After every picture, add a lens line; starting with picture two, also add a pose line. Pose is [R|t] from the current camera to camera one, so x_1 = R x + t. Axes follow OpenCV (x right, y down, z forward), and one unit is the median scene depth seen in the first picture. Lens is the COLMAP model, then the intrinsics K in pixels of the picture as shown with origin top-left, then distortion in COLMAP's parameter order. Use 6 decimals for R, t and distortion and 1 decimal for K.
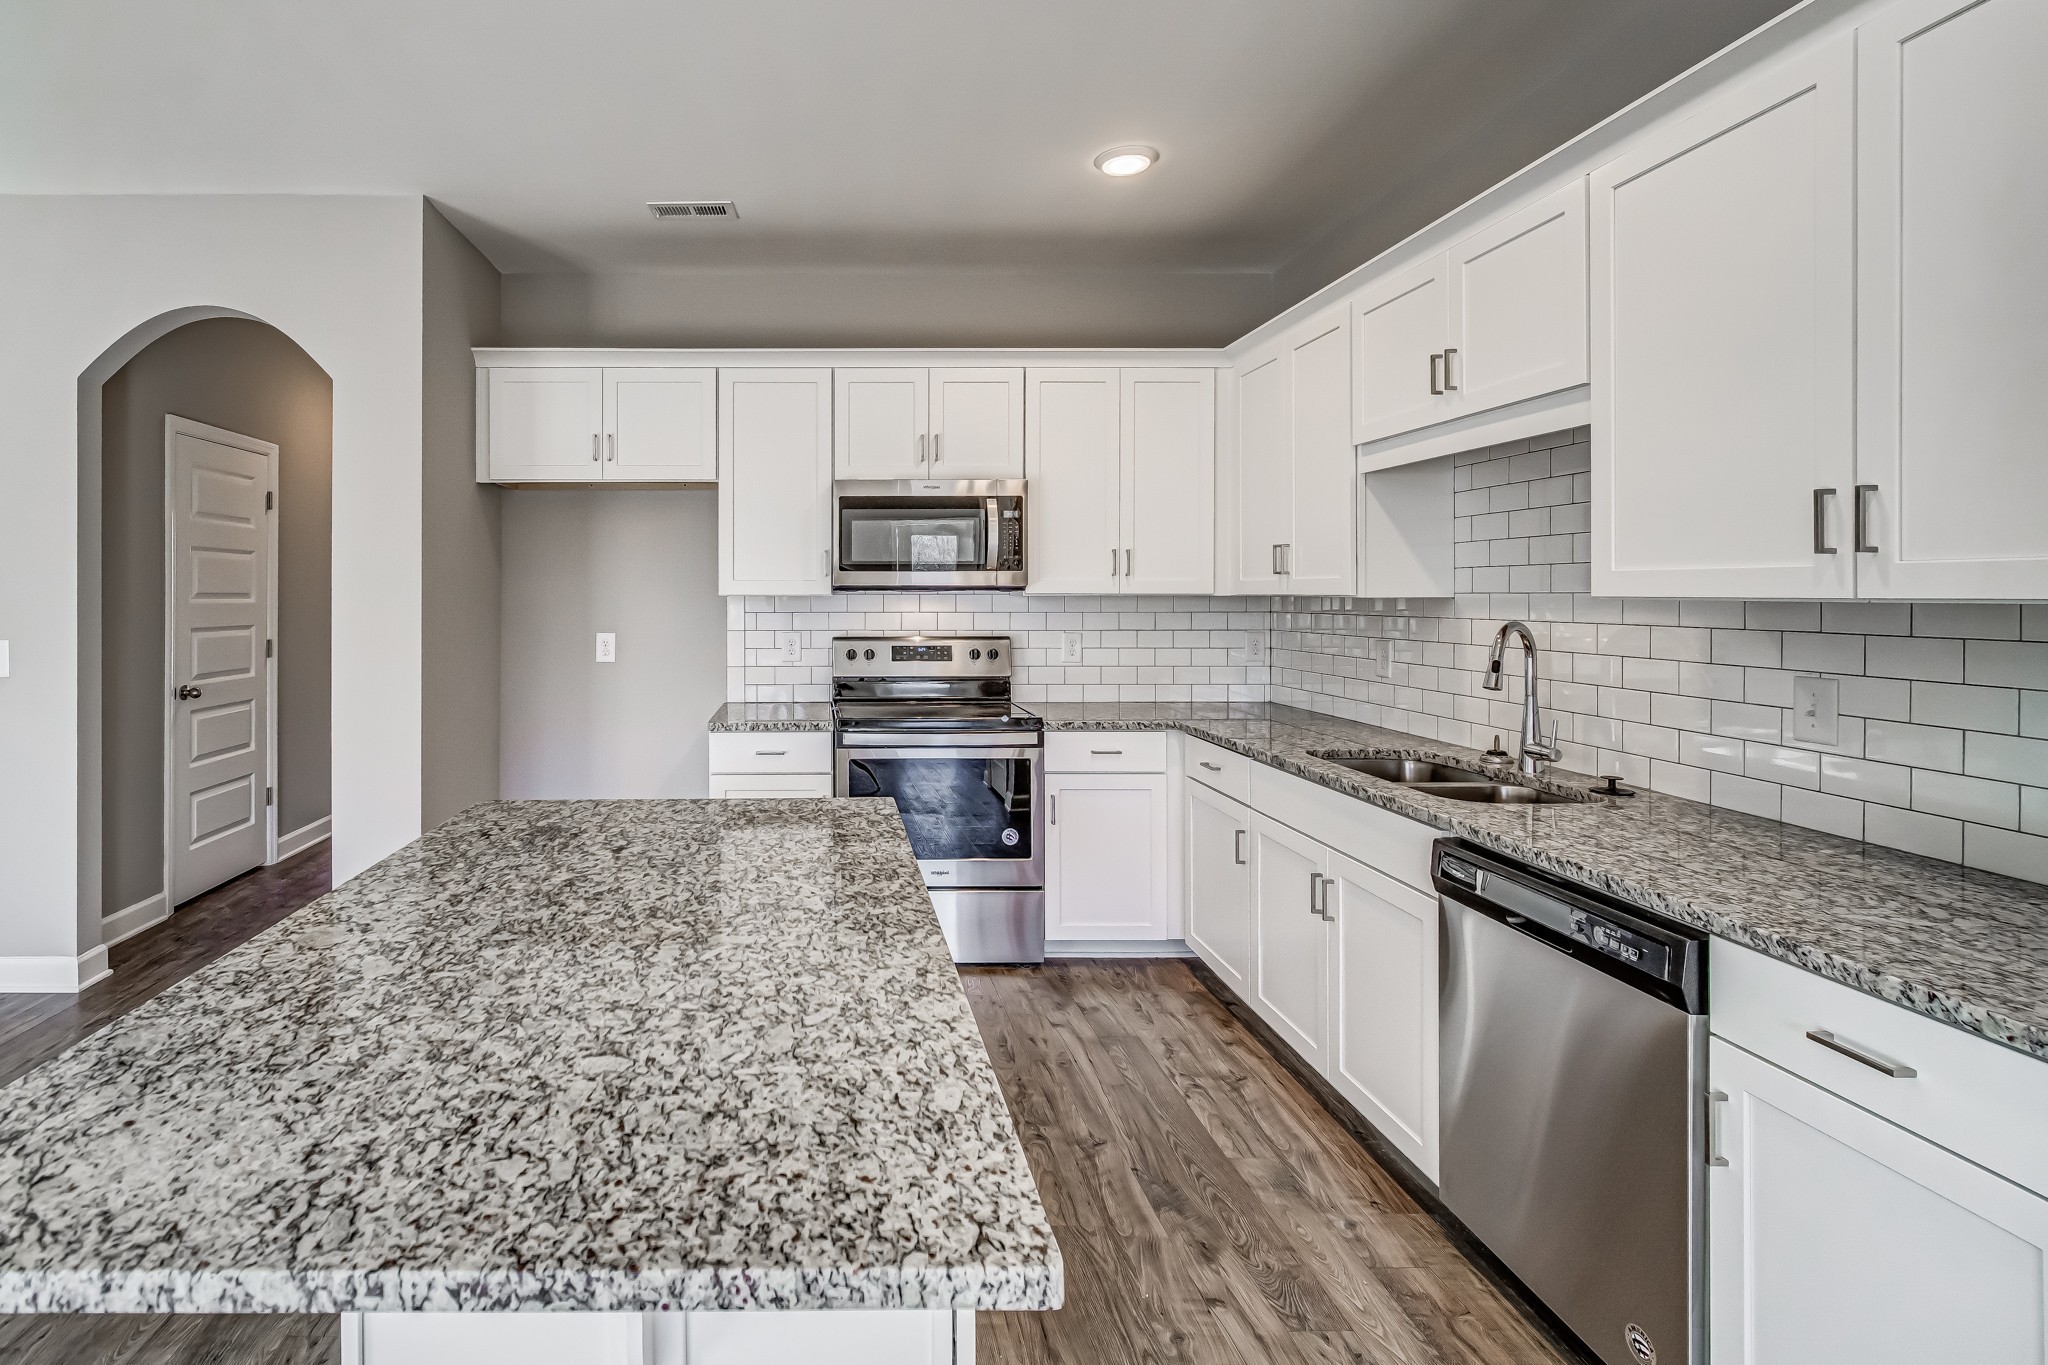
lens RADIAL K [[975.1, 0, 816.0], [0, 975.1, 602.9], [0, 0, 1]] dist [0.011525, -0.001963]
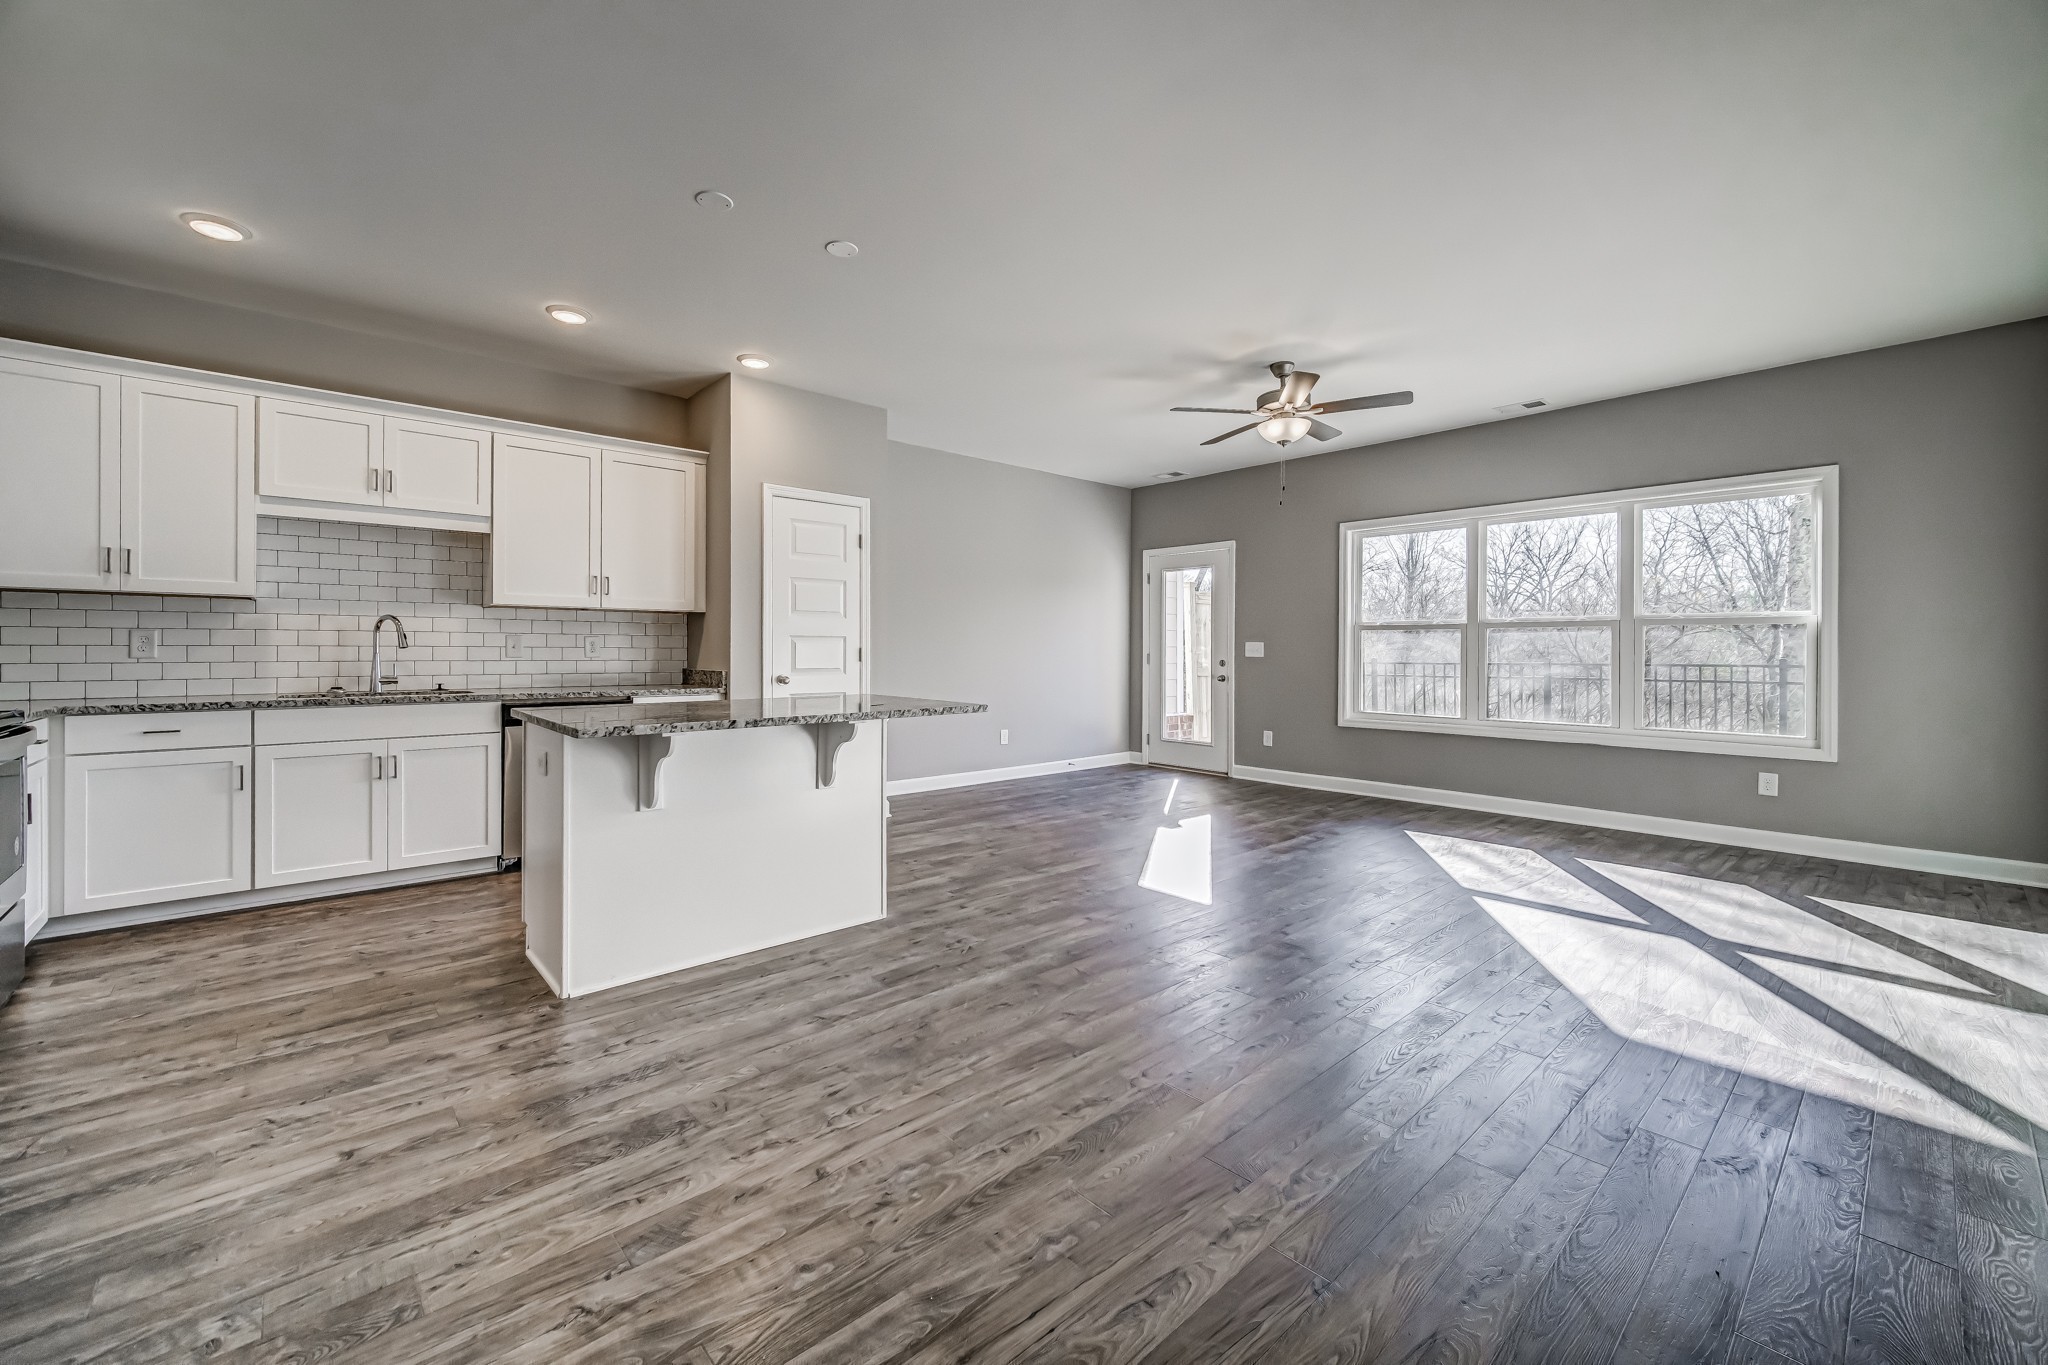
lens RADIAL K [[828.4, 0, 1012.7], [0, 828.4, 654.5], [0, 0, 1]] dist [-0.000067, -0.000764]
pose [[-0.659192, -0.005612, 0.751954, -0.907062], [0.004725, 0.999922, 0.011604, 0.057006], [-0.751960, 0.011203, -0.659114, 0.766333]]
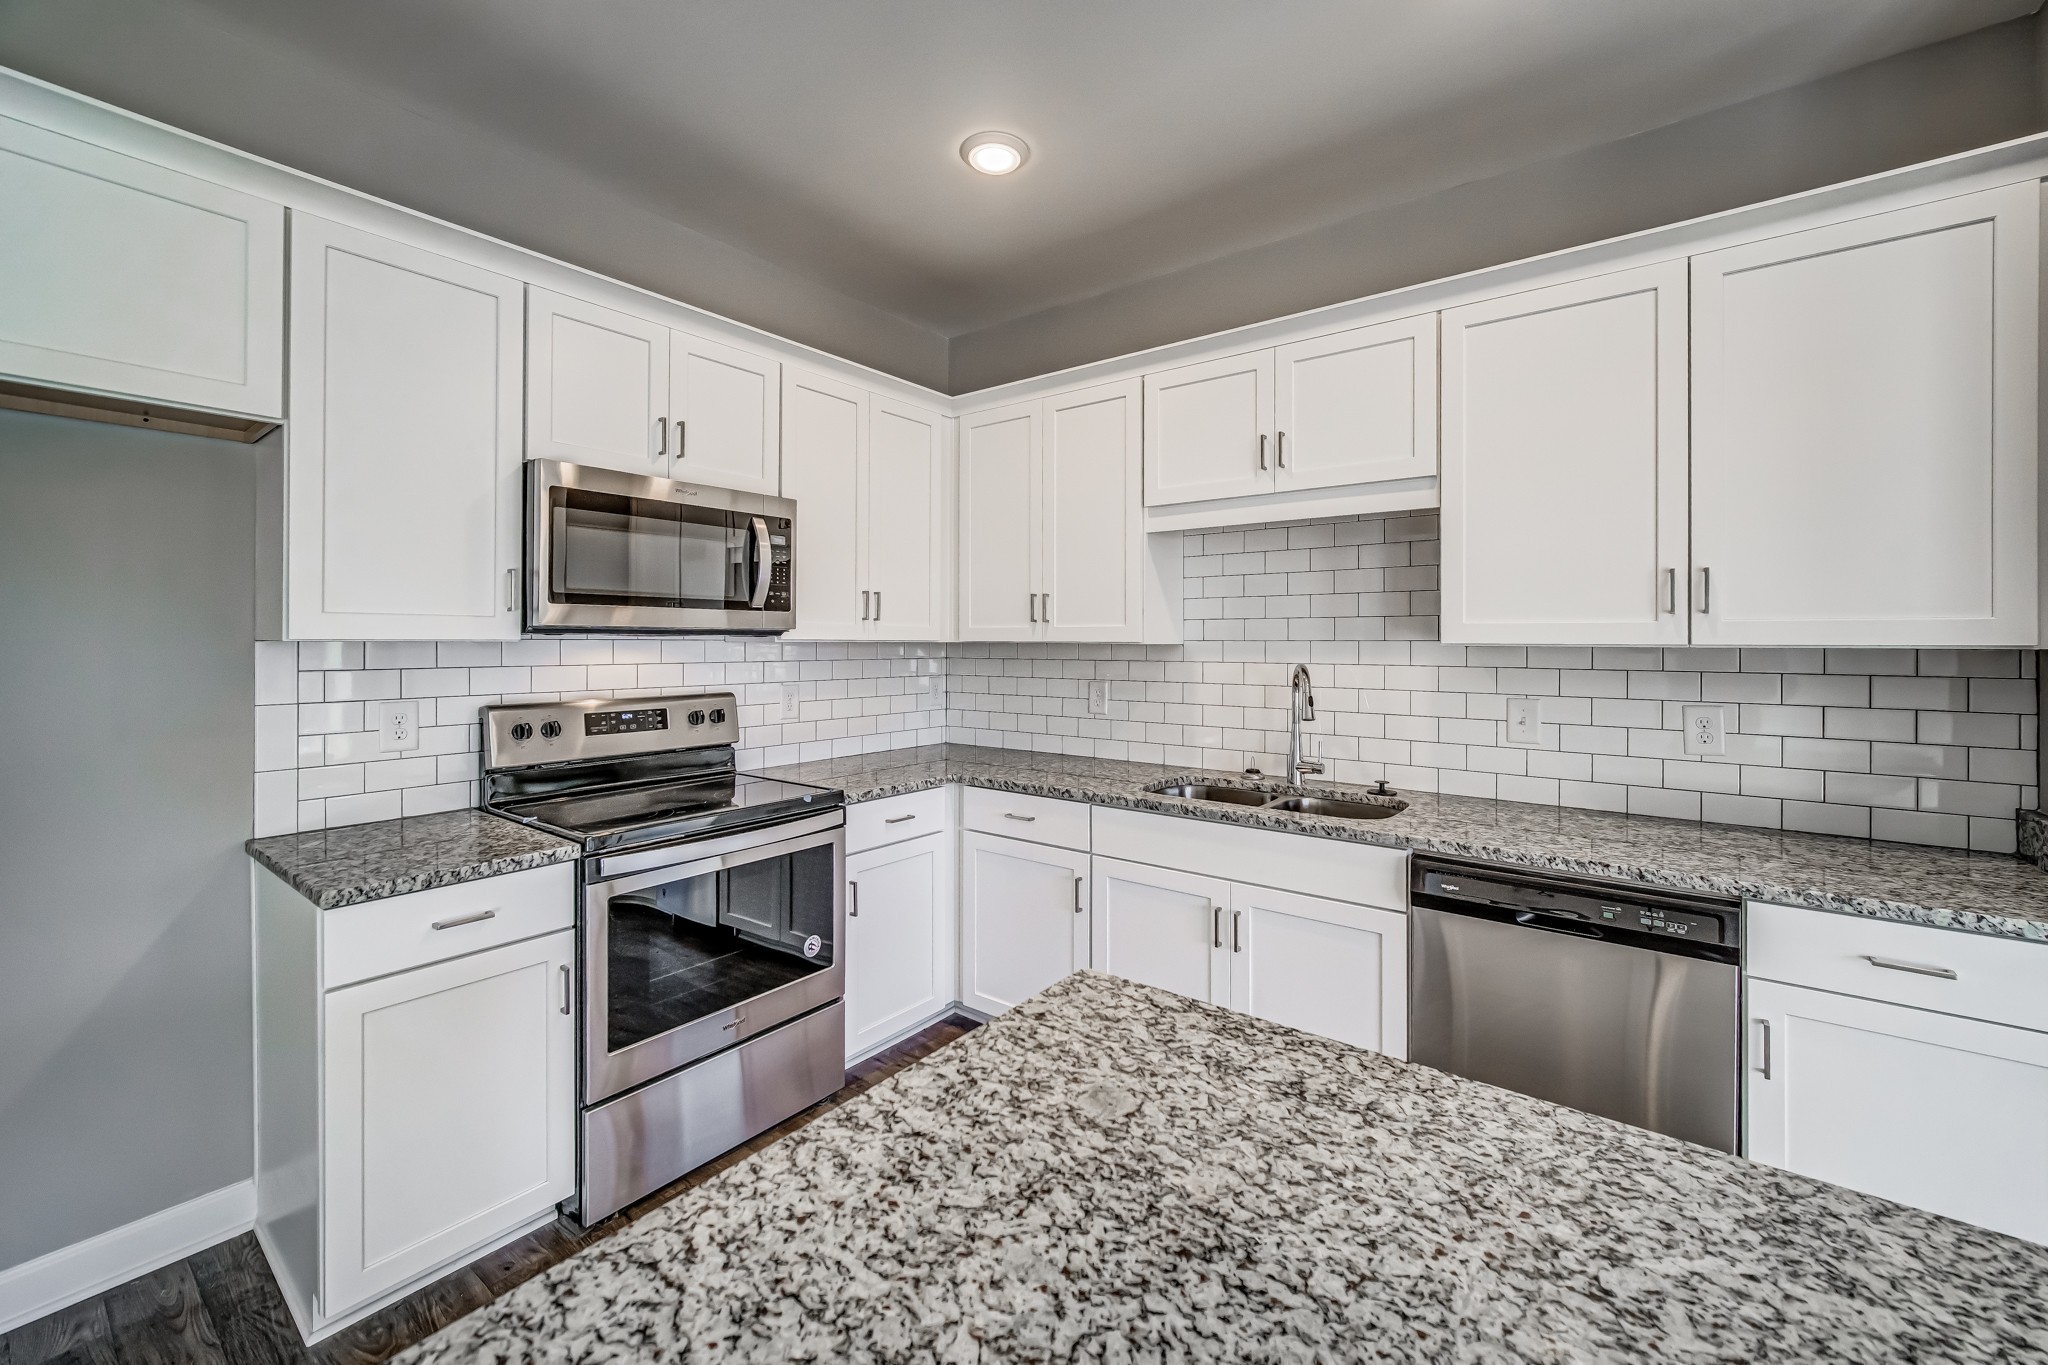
lens RADIAL K [[828.4, 0, 1026.7], [0, 828.4, 637.8], [0, 0, 1]] dist [-0.000067, -0.000764]
pose [[0.610547, 0.006468, 0.791953, -0.214841], [0.004523, 0.999922, -0.011653, -0.002004], [-0.791967, 0.010697, 0.610470, 0.423658]]
